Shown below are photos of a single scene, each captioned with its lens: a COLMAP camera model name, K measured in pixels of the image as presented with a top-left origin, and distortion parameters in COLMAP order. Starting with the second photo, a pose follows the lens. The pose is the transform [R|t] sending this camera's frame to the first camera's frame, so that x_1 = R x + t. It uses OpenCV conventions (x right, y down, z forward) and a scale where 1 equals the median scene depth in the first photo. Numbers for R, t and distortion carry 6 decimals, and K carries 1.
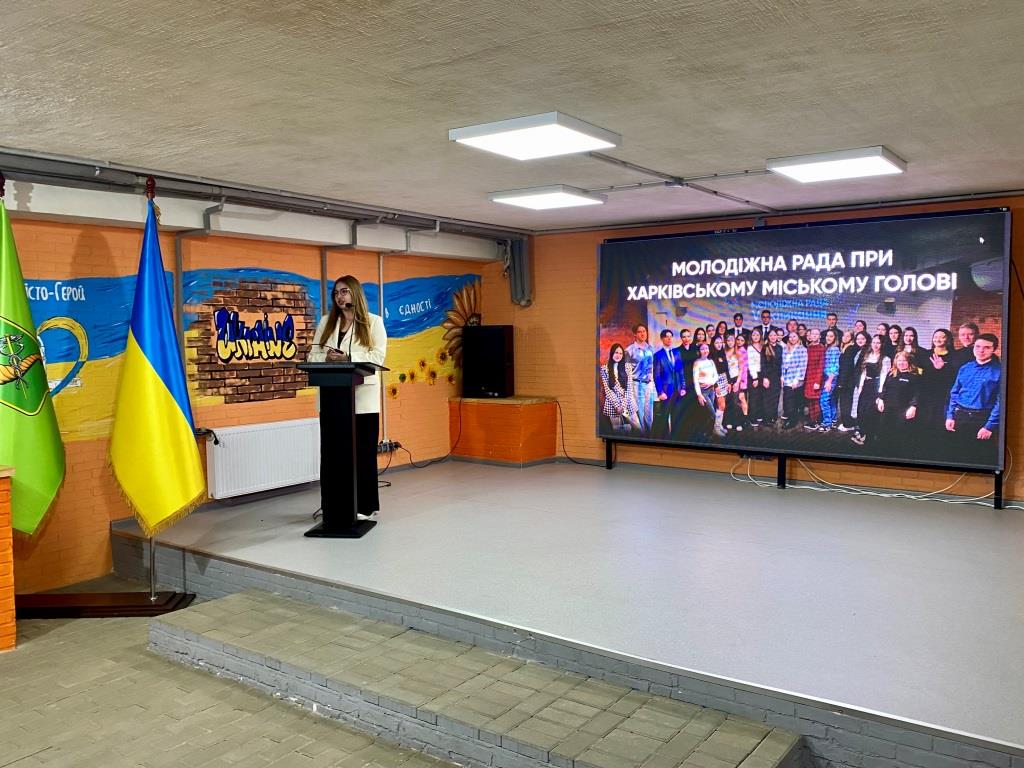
lens RADIAL K [[858.5, 0, 506.8], [0, 858.5, 374.7], [0, 0, 1]] dist [0.075016, -0.092256]
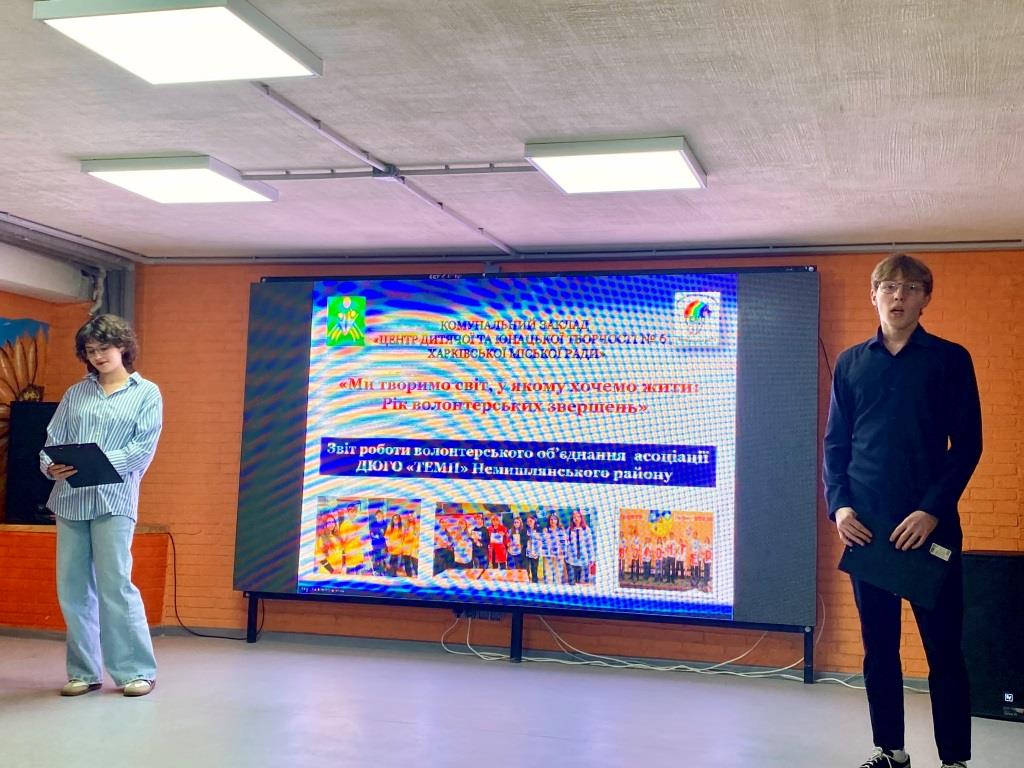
lens RADIAL K [[1276.9, 0, 512.6], [0, 1276.9, 385.8], [0, 0, 1]] dist [0.053776, 0.000000]
pose [[0.943722, 0.063680, 0.324552, -0.016986], [-0.021782, 0.991126, -0.131129, 0.052447], [-0.330022, 0.116680, 0.936734, 0.063634]]
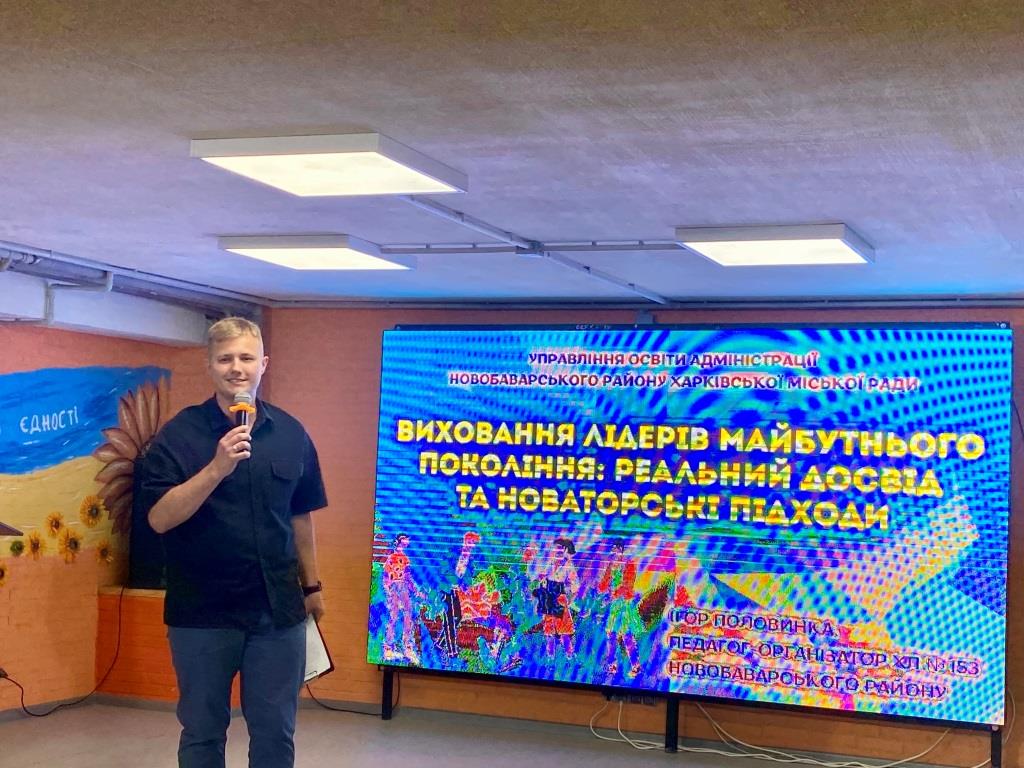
lens RADIAL K [[1543.4, 0, 529.0], [0, 1543.4, 381.9], [0, 0, 1]] dist [0.091298, 0.000000]
pose [[0.970851, 0.058827, 0.232351, -0.050028], [-0.033256, 0.993098, -0.112476, -0.000887], [-0.237364, 0.101470, 0.966107, -0.055638]]
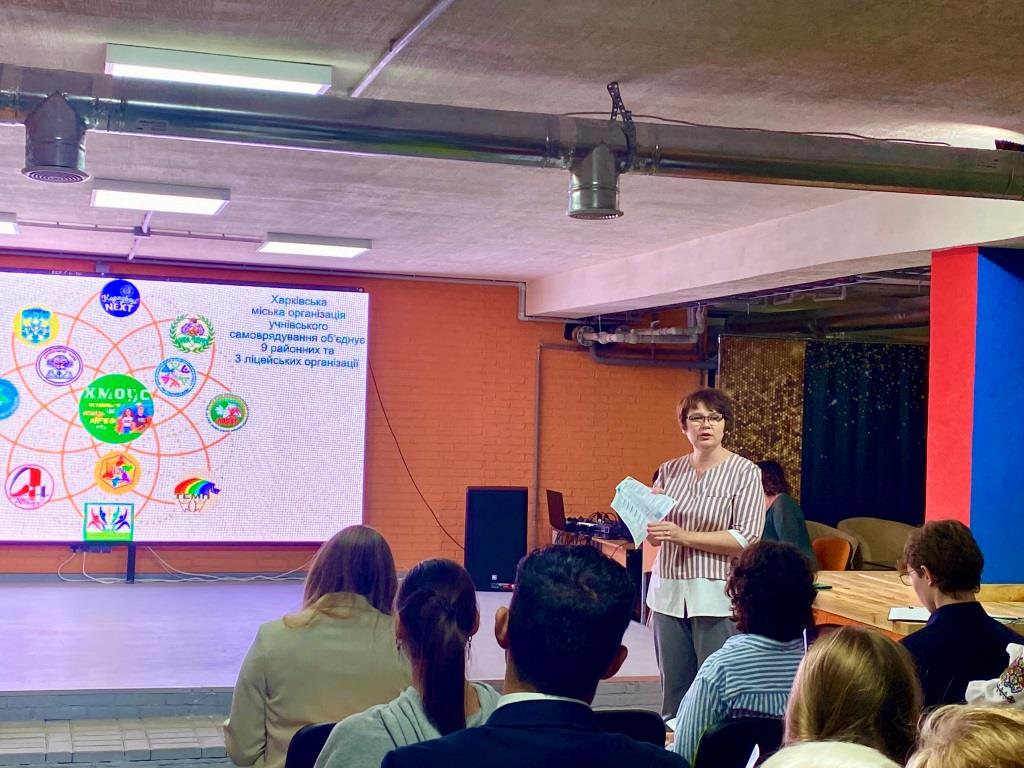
lens RADIAL K [[1543.4, 0, 516.2], [0, 1543.4, 377.7], [0, 0, 1]] dist [0.091298, 0.000000]
pose [[0.610871, 0.043995, 0.790507, -0.700140], [0.003560, 0.998292, -0.058310, 0.021445], [-0.791722, 0.038434, 0.609671, -0.245666]]
